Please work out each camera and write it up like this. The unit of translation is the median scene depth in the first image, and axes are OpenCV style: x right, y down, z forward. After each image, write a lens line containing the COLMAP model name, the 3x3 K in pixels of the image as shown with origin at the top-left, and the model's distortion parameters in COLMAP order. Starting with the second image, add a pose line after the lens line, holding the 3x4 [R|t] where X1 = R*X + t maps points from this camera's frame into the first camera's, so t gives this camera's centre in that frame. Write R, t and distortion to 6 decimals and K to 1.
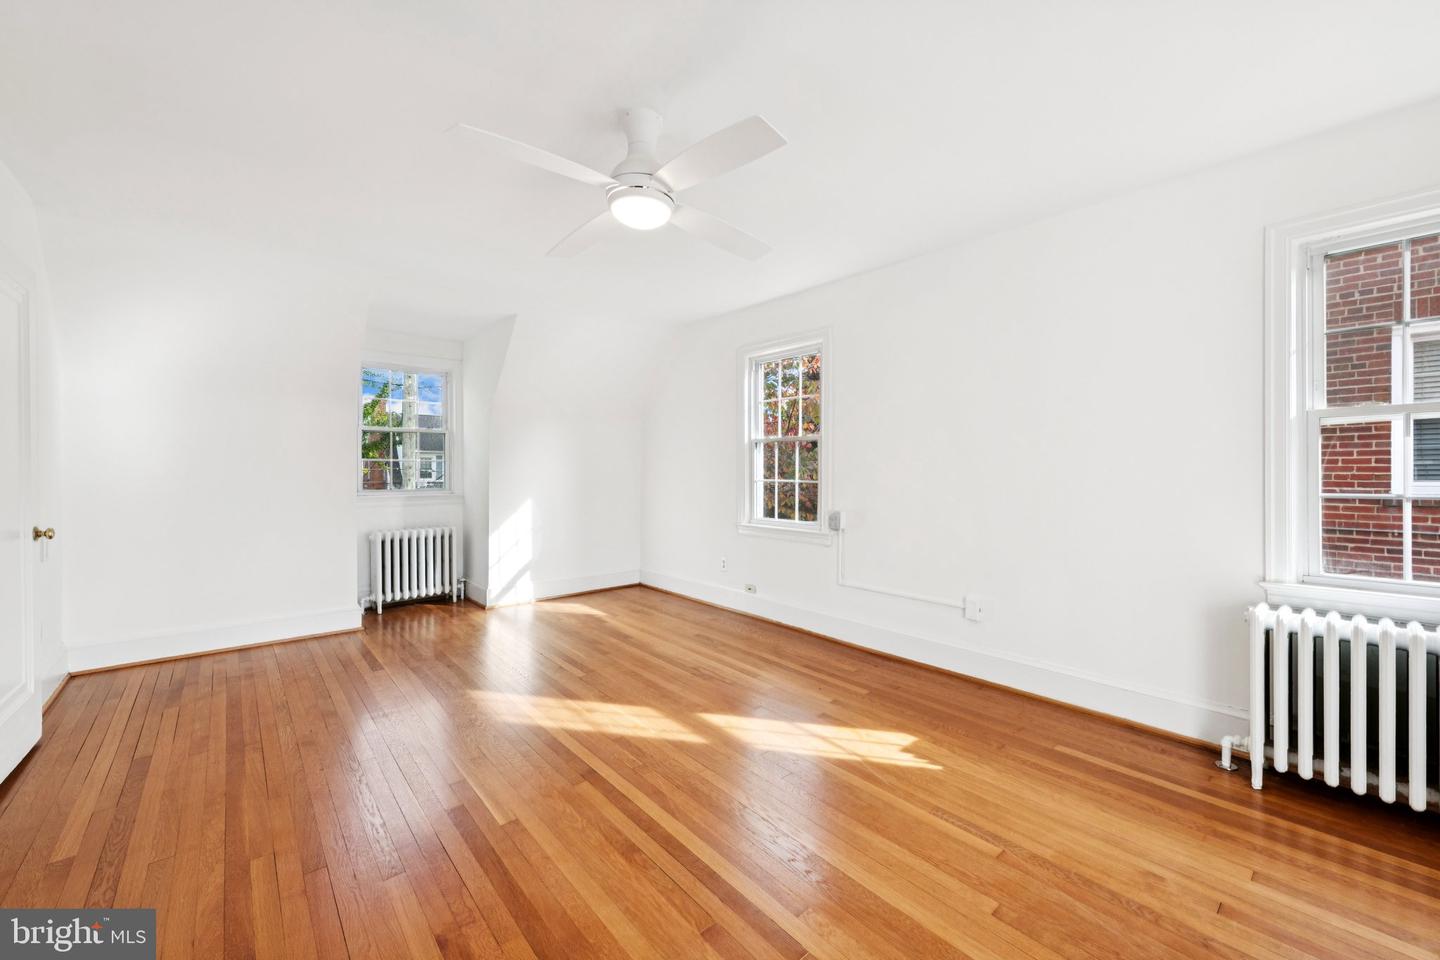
lens RADIAL K [[566.0, 0, 727.1], [0, 566.0, 468.9], [0, 0, 1]] dist [0.000610, -0.000017]
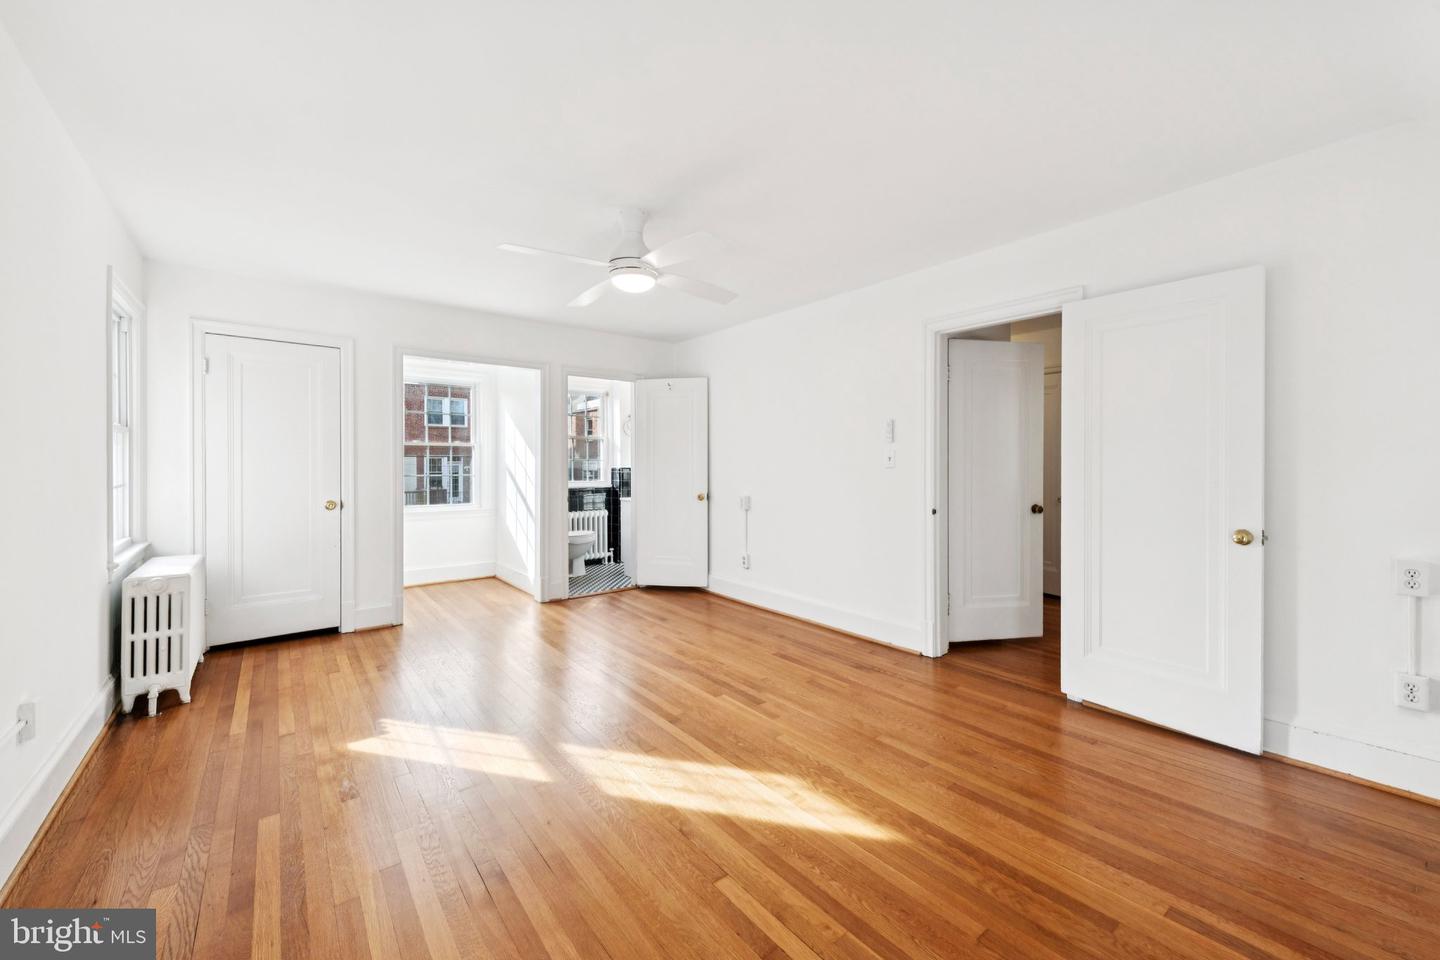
lens RADIAL K [[566.0, 0, 727.1], [0, 566.0, 468.9], [0, 0, 1]] dist [0.000610, -0.000017]
pose [[-0.998649, -0.002916, 0.051873, -0.364580], [-0.002617, 0.999979, 0.005846, -0.007061], [-0.051889, 0.005703, -0.998637, 1.923522]]
